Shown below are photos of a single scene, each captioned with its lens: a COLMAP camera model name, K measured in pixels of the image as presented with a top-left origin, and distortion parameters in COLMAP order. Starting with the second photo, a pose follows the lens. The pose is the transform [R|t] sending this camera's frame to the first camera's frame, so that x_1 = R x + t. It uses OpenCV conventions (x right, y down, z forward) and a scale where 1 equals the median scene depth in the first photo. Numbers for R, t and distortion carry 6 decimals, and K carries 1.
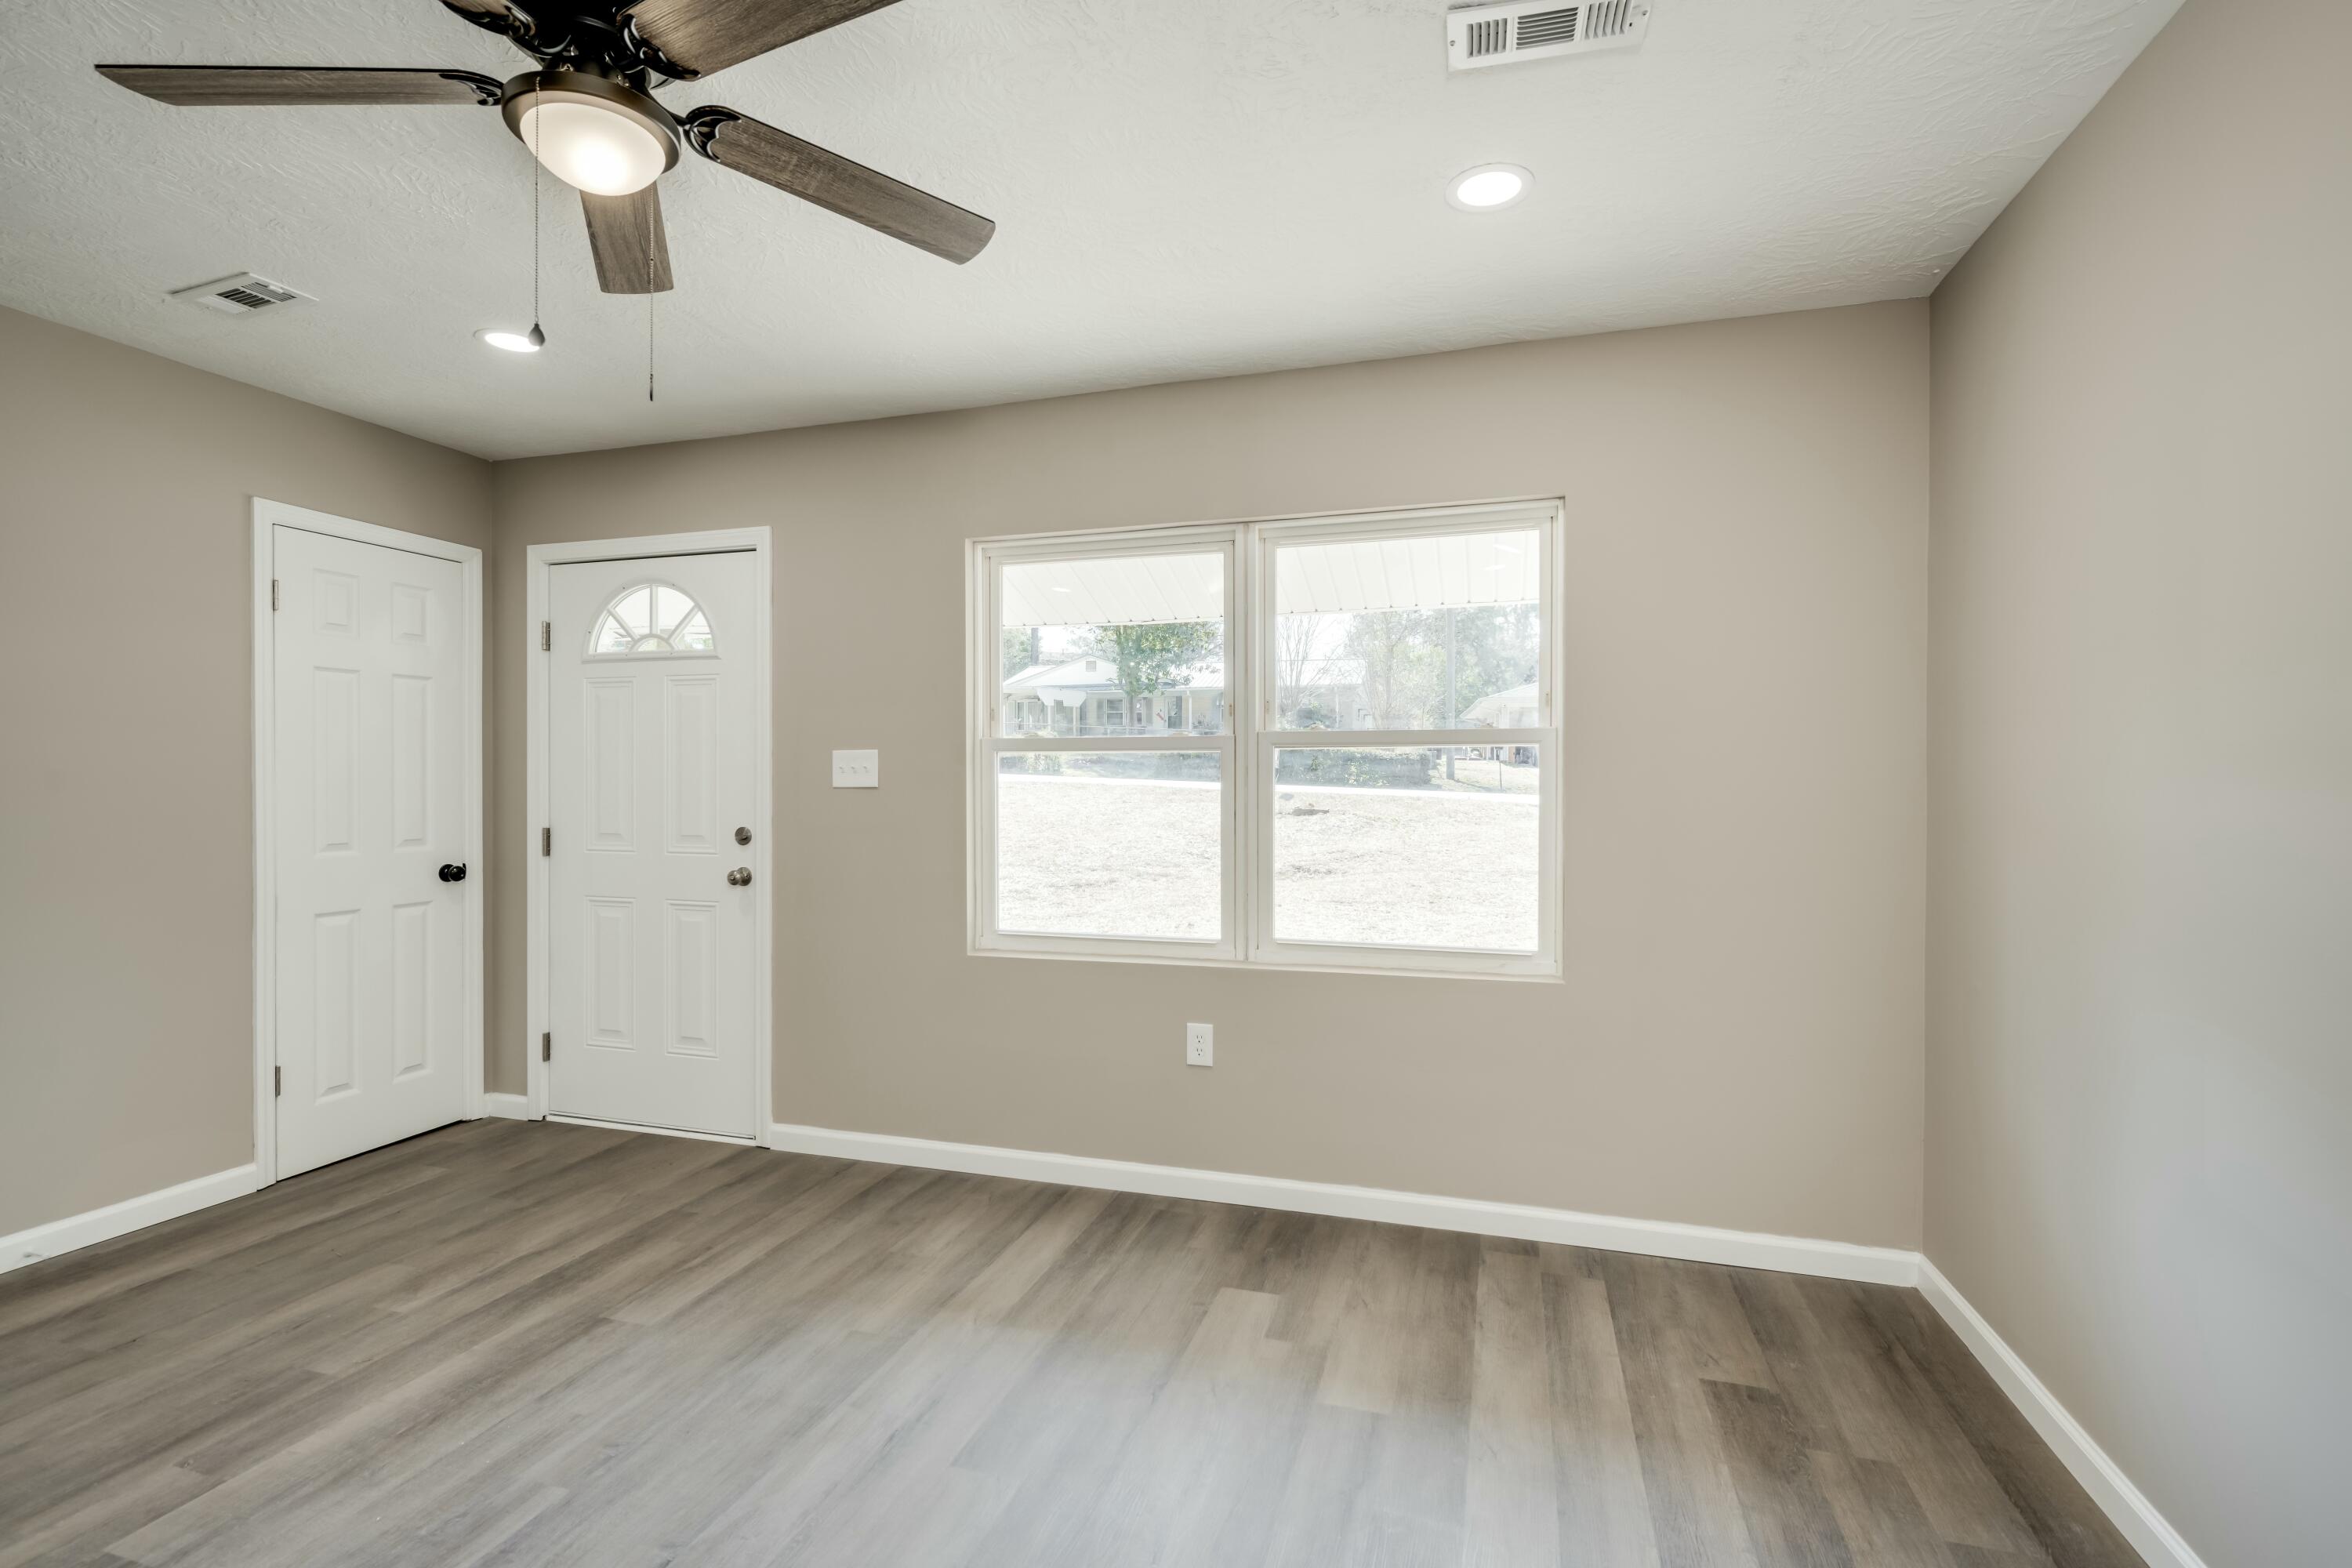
lens RADIAL K [[1061.7, 0, 1199.4], [0, 1061.7, 784.5], [0, 0, 1]] dist [-0.000060, 0.000083]
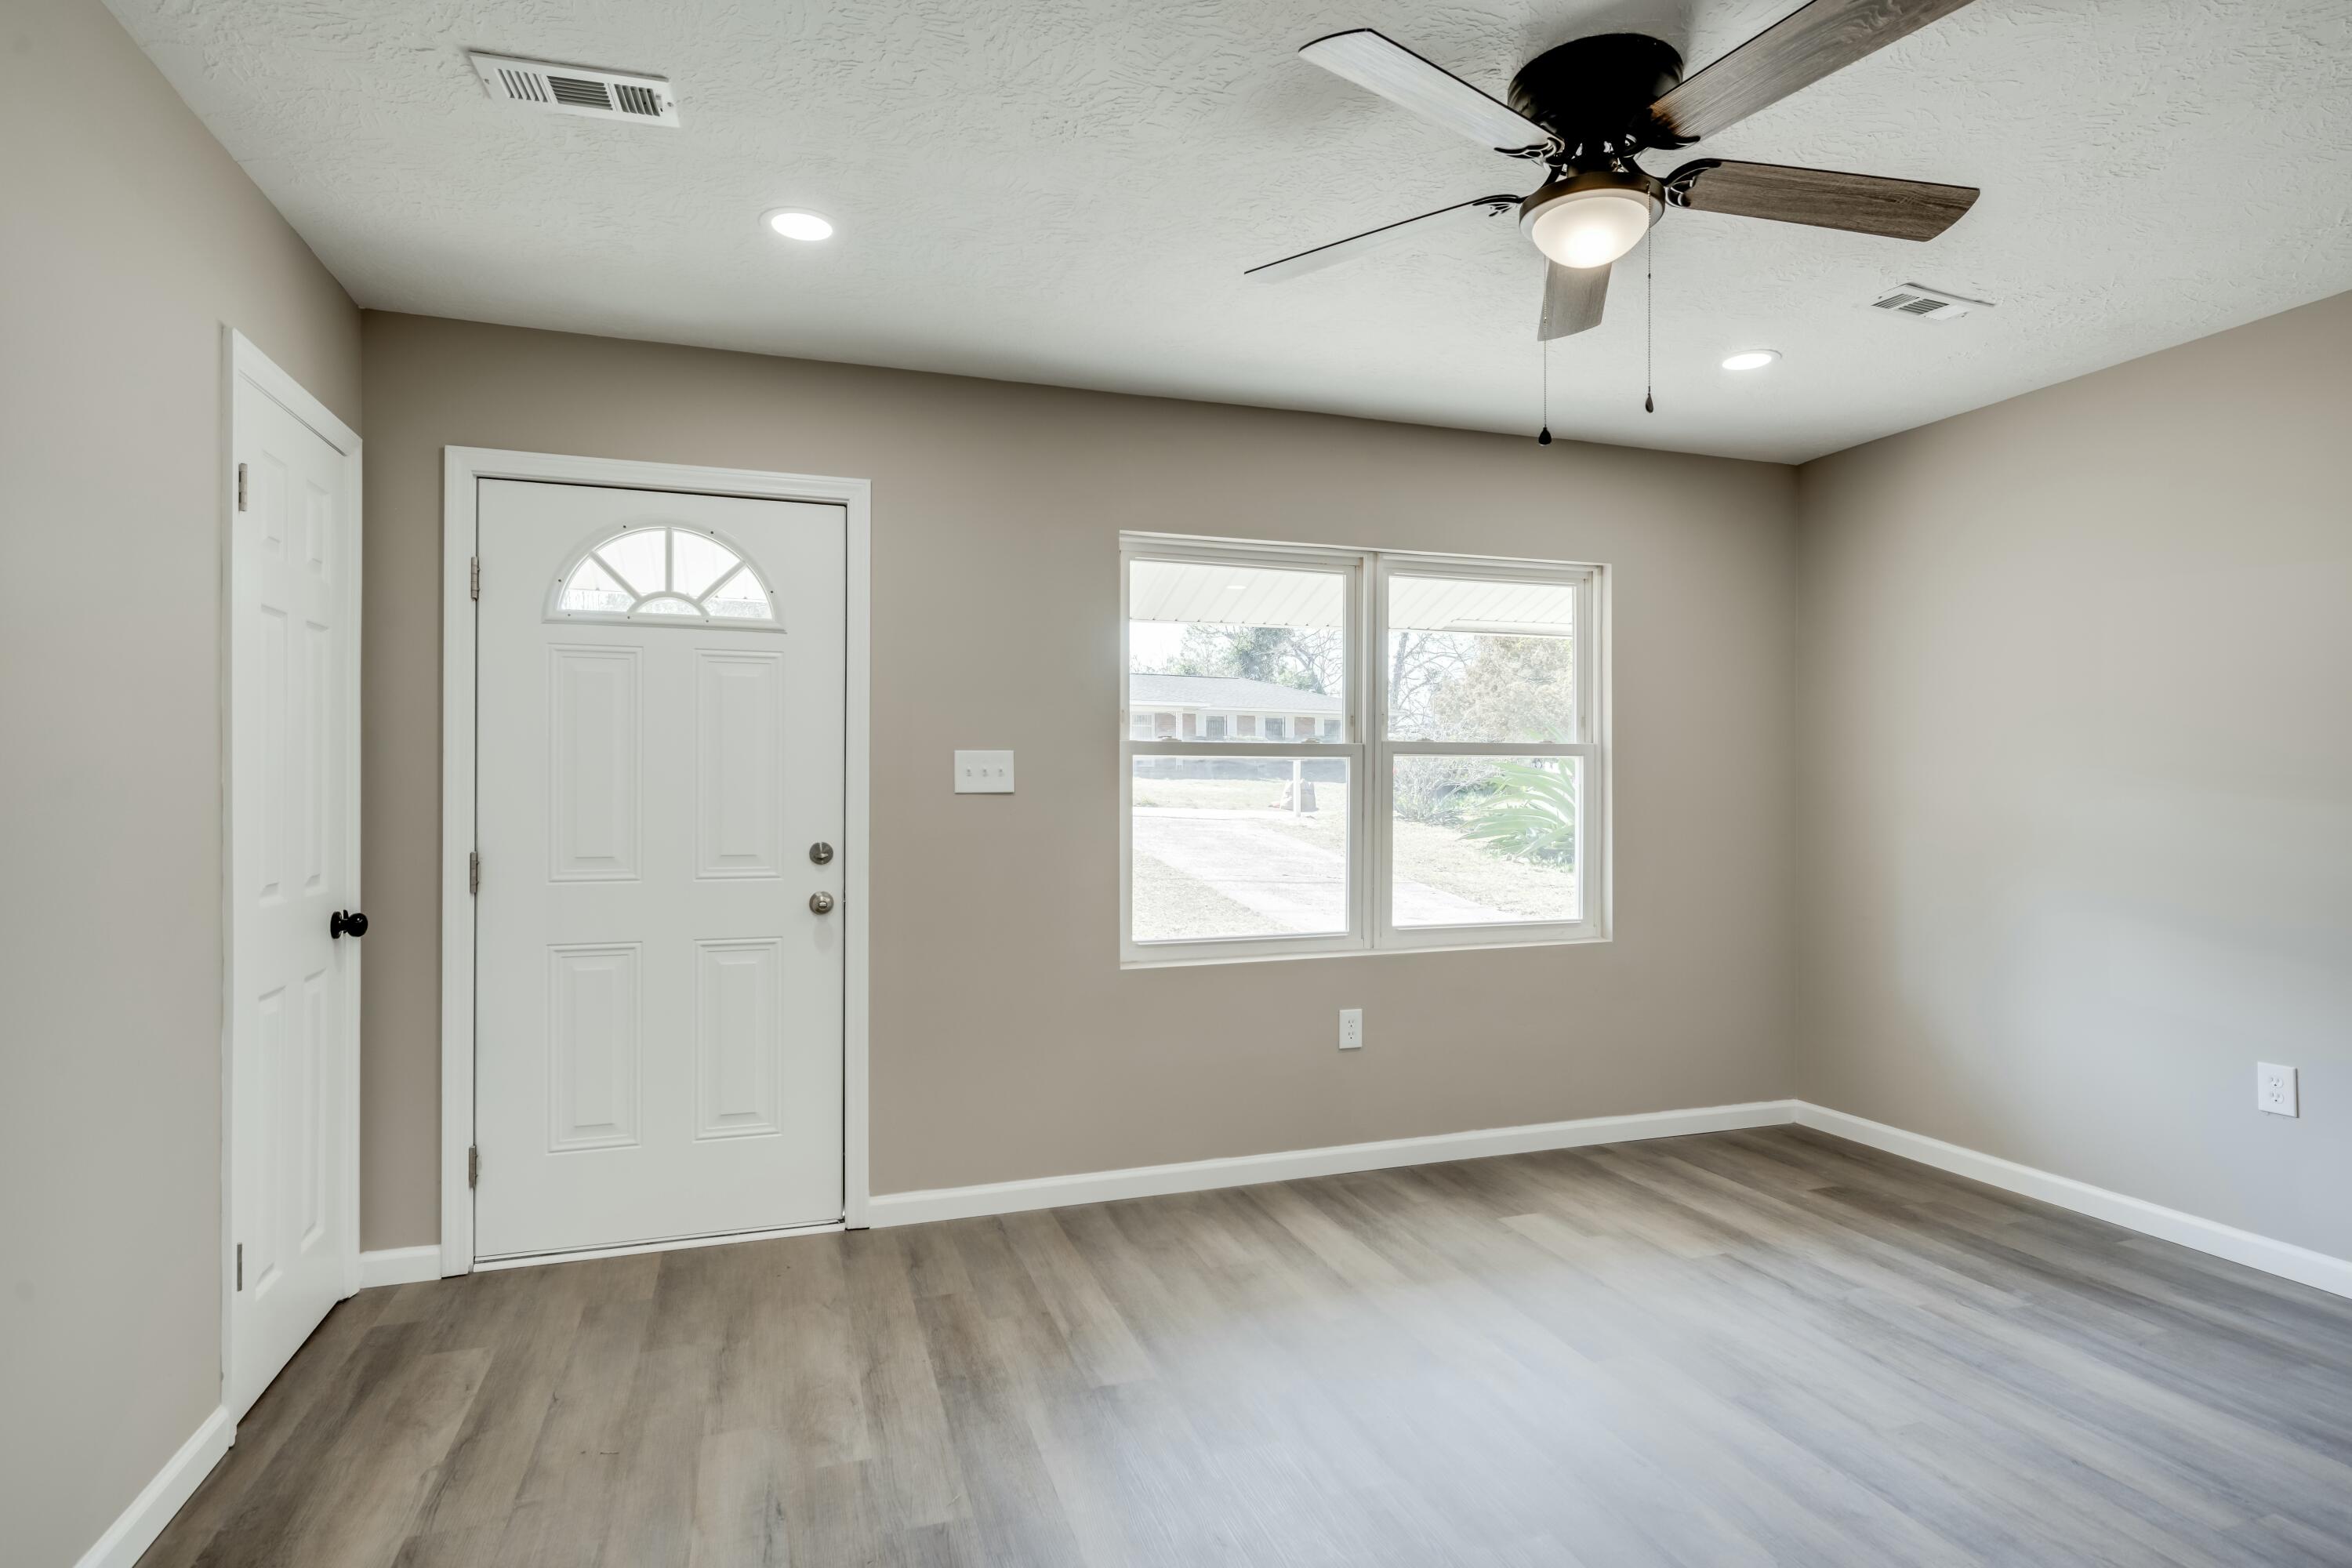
lens RADIAL K [[1180.3, 0, 1187.7], [0, 1180.3, 782.6], [0, 0, 1]] dist [-0.001340, -0.000687]
pose [[0.813578, 0.002124, 0.581453, -0.831128], [0.002754, 0.999968, -0.007506, 0.002268], [-0.581450, 0.007708, 0.813546, 0.114108]]
